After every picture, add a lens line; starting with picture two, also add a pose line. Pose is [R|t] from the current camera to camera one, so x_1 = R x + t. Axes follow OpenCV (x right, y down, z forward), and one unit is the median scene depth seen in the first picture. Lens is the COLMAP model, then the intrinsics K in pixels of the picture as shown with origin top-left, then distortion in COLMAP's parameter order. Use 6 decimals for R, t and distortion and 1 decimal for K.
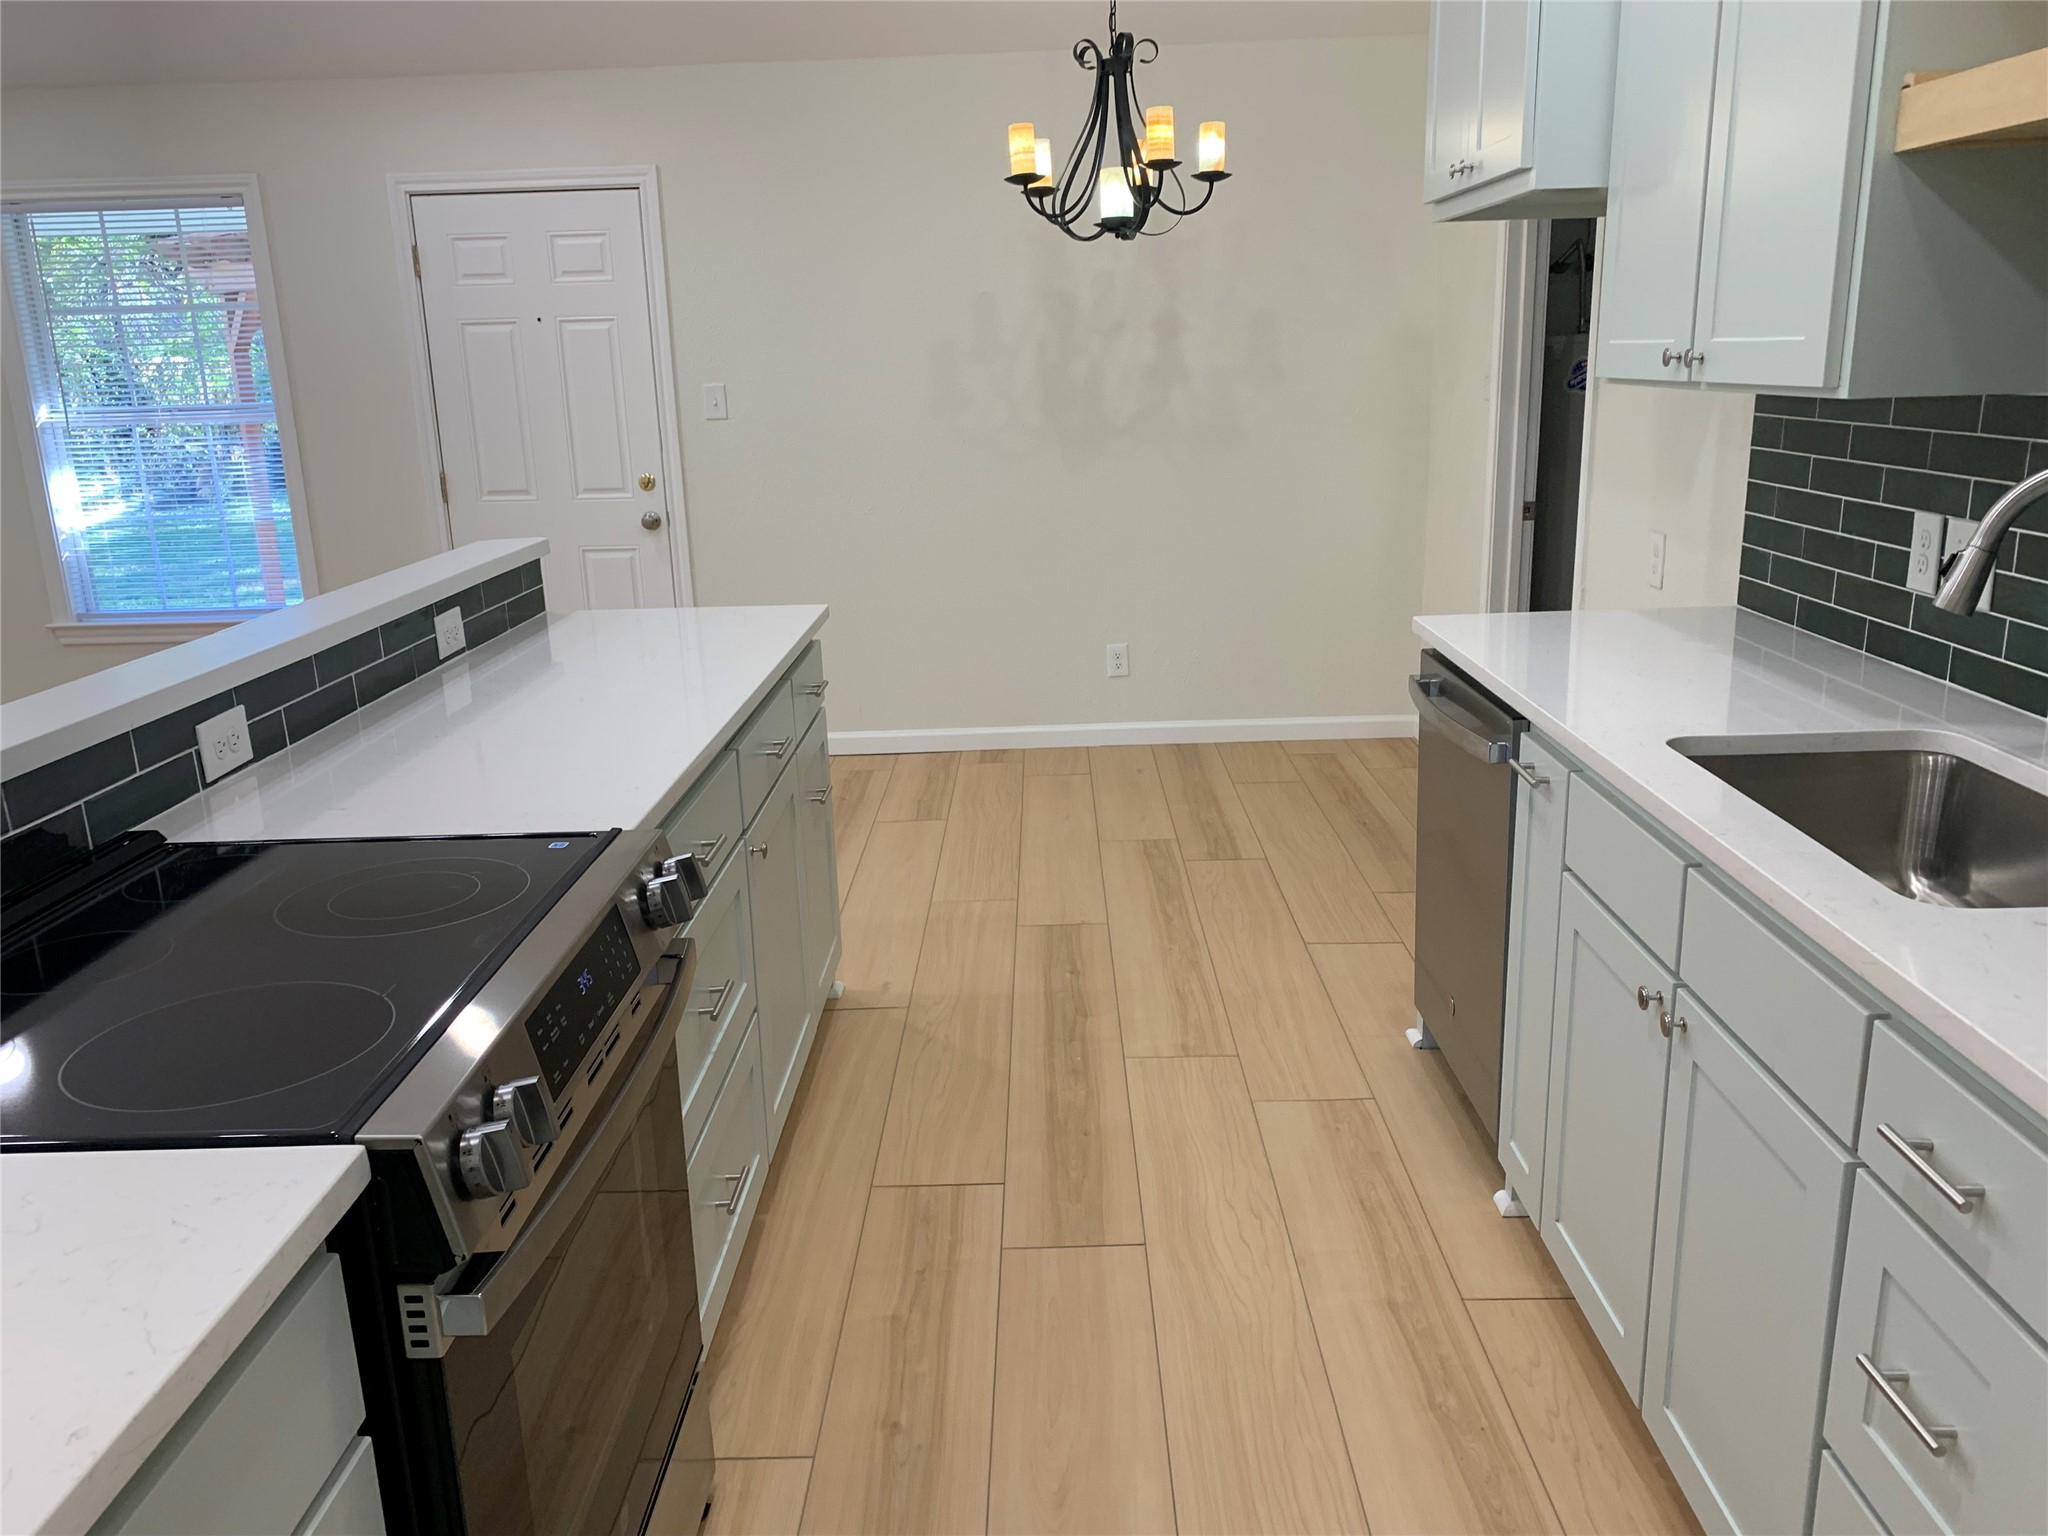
lens RADIAL K [[1553.9, 0, 1024.3], [0, 1553.9, 764.0], [0, 0, 1]] dist [0.006477, -0.002639]
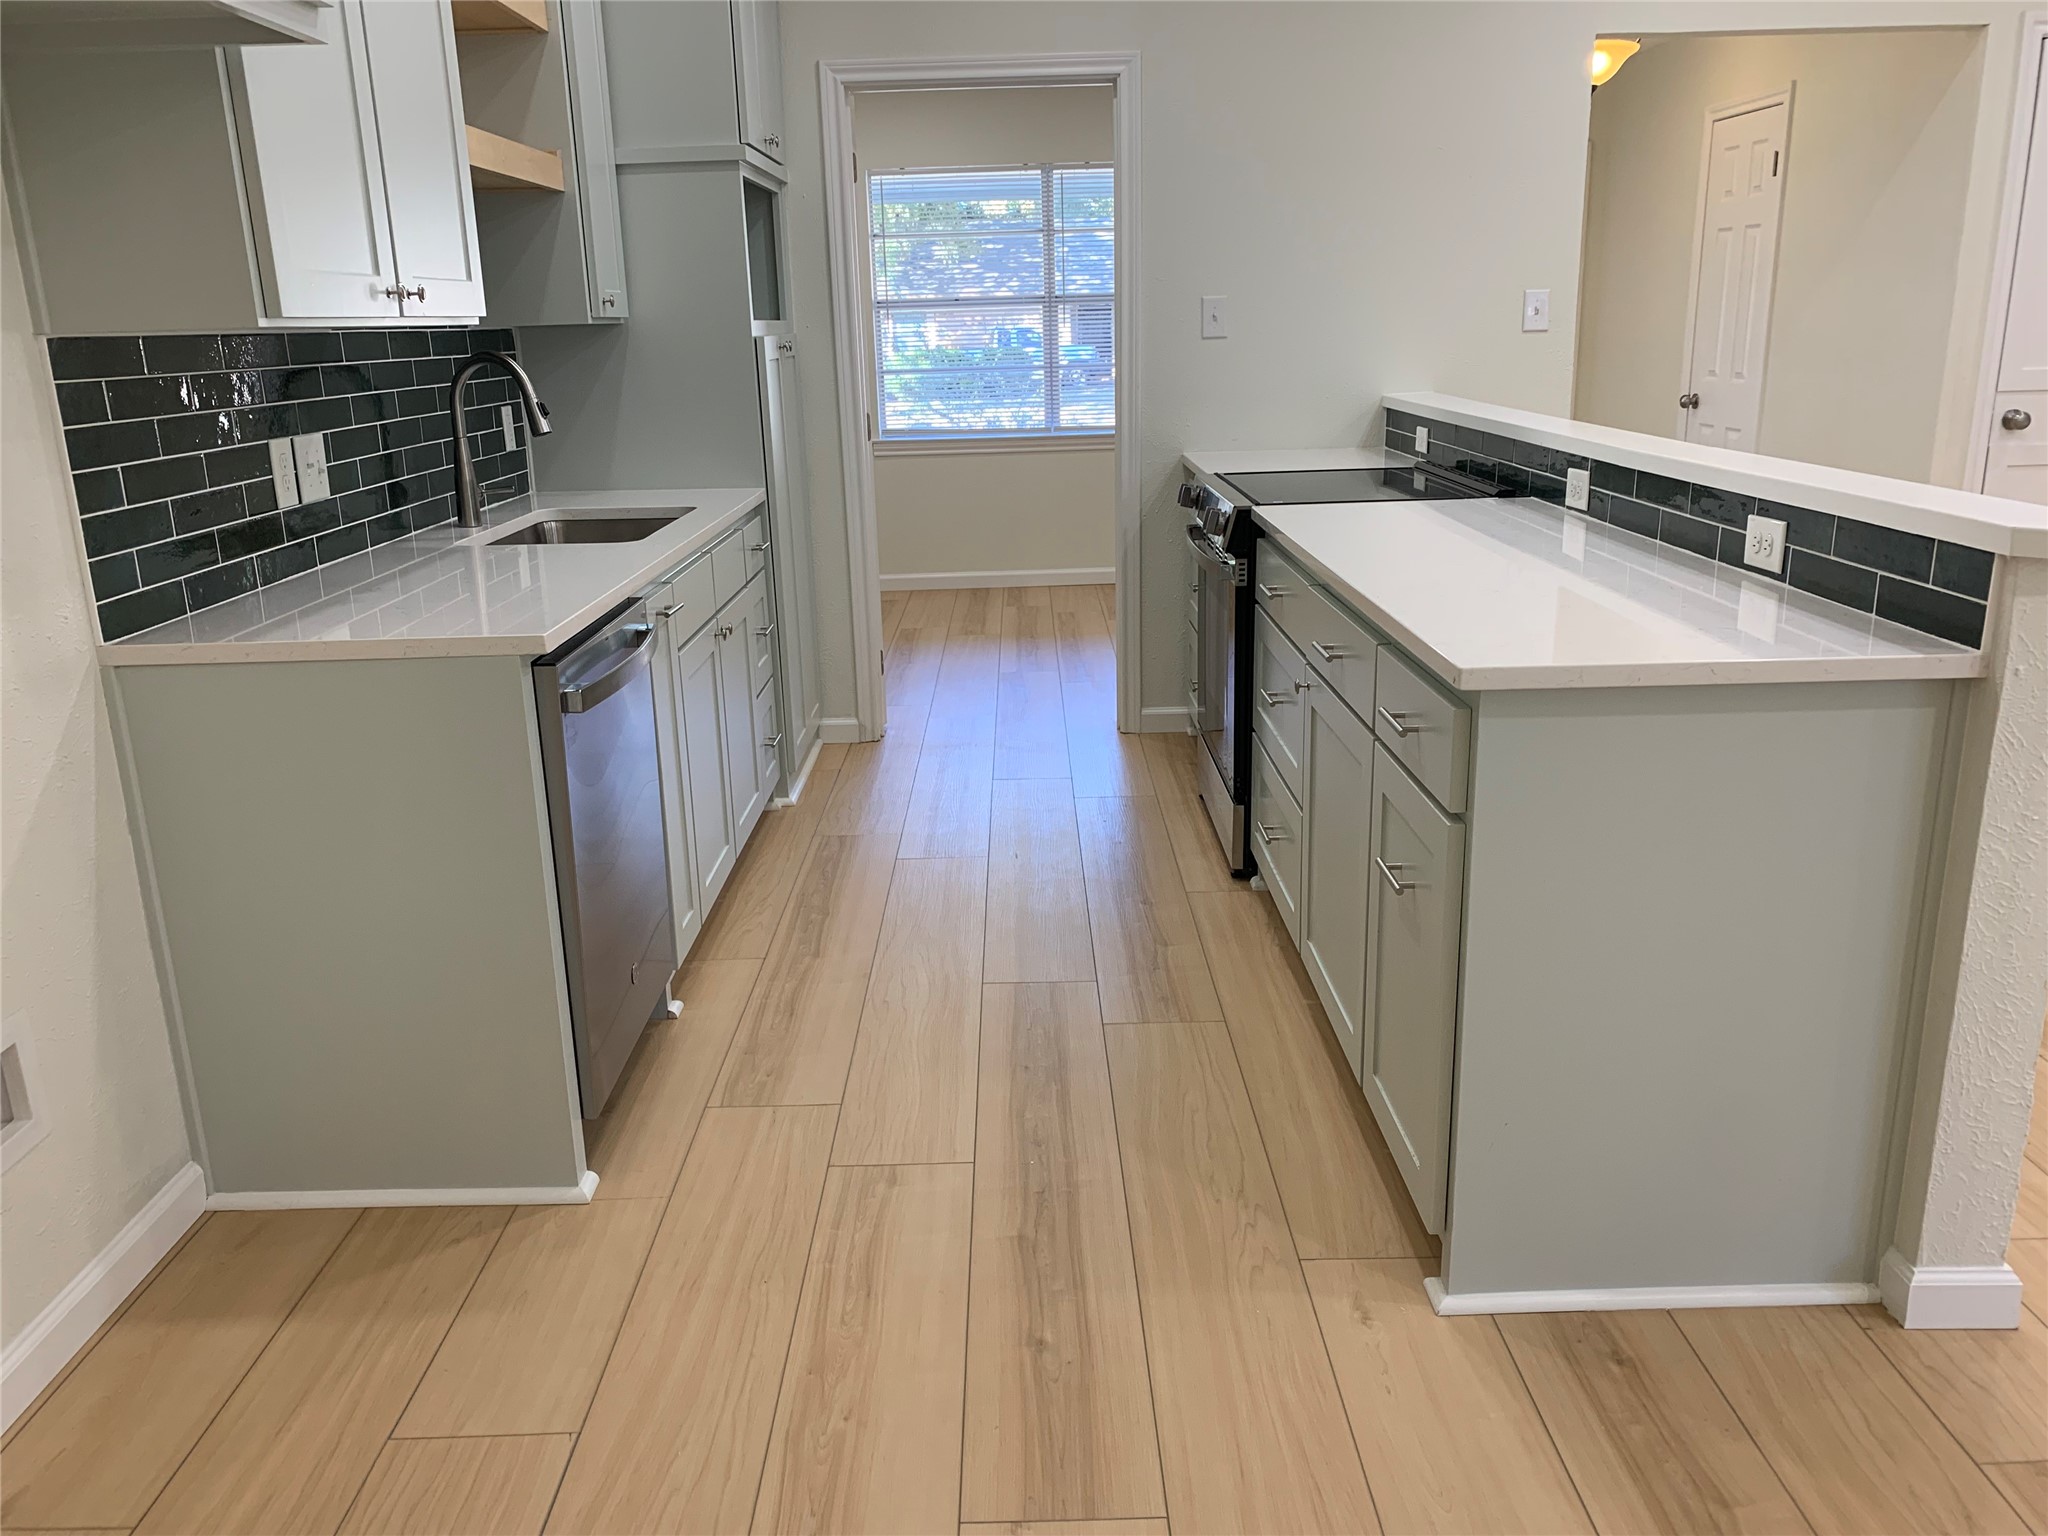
lens RADIAL K [[1553.9, 0, 1022.1], [0, 1553.9, 767.7], [0, 0, 1]] dist [0.006477, -0.002639]
pose [[-0.998097, 0.061644, -0.001235, 0.036082], [0.052371, 0.858190, 0.510653, -0.472897], [0.032538, 0.509617, -0.859786, 1.963685]]
